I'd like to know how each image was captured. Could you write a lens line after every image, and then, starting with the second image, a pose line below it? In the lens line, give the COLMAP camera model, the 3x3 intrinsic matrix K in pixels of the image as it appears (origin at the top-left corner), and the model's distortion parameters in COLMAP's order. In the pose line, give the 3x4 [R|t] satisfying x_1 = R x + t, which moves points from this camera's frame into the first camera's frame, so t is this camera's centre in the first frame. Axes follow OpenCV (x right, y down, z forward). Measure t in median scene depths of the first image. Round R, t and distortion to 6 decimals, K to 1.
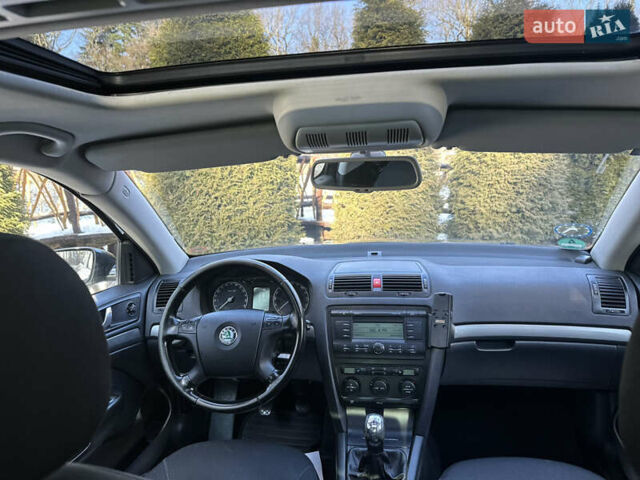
lens RADIAL K [[444.1, 0, 319.7], [0, 444.1, 239.2], [0, 0, 1]] dist [-0.005347, -0.004315]
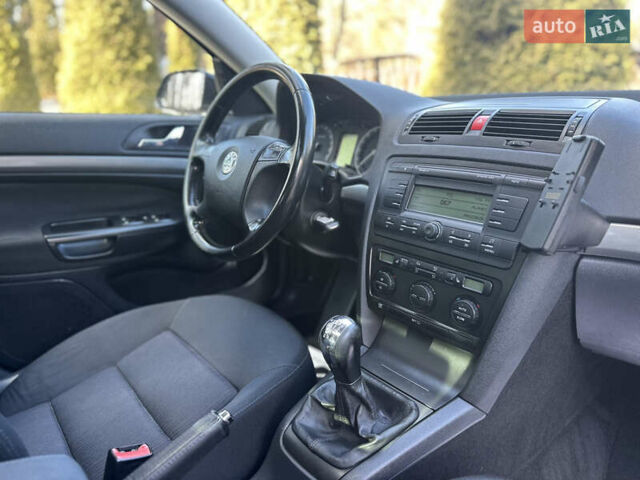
lens RADIAL K [[444.1, 0, 320.1], [0, 444.1, 242.8], [0, 0, 1]] dist [-0.005347, -0.004315]
pose [[0.771450, 0.215354, -0.598738, 0.352400], [-0.094748, 0.969372, 0.226586, 0.144411], [0.629196, -0.118071, 0.768227, 0.475074]]
